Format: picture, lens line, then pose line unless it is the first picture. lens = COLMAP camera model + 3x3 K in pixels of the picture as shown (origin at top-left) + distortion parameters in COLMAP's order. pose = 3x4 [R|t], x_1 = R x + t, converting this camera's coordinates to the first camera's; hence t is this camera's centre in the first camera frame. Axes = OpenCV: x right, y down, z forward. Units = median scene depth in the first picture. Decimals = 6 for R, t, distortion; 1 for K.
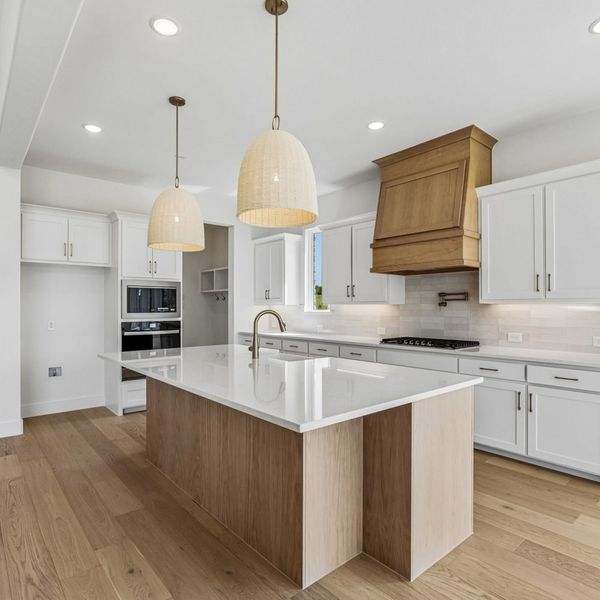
lens RADIAL K [[387.5, 0, 294.3], [0, 387.5, 303.4], [0, 0, 1]] dist [-0.016213, 0.001403]
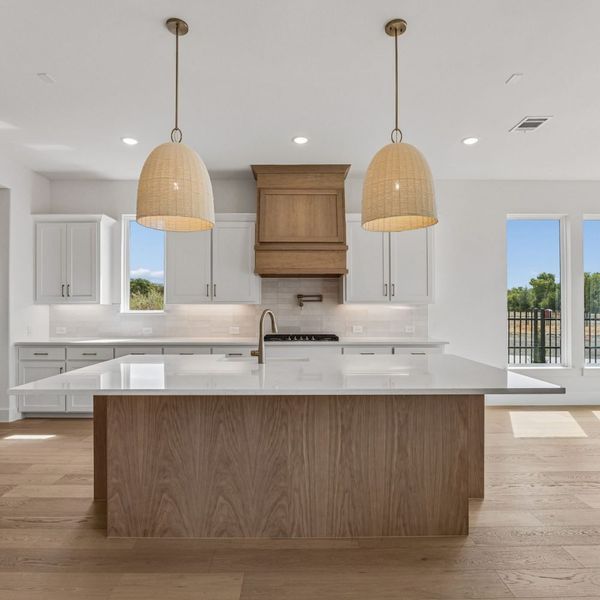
lens RADIAL K [[387.5, 0, 294.6], [0, 387.5, 301.3], [0, 0, 1]] dist [-0.016213, 0.001403]
pose [[0.648274, 0.012362, 0.761306, -0.545407], [-0.007093, 0.999923, -0.010197, 0.004683], [-0.761374, 0.001211, 0.648312, 0.266201]]
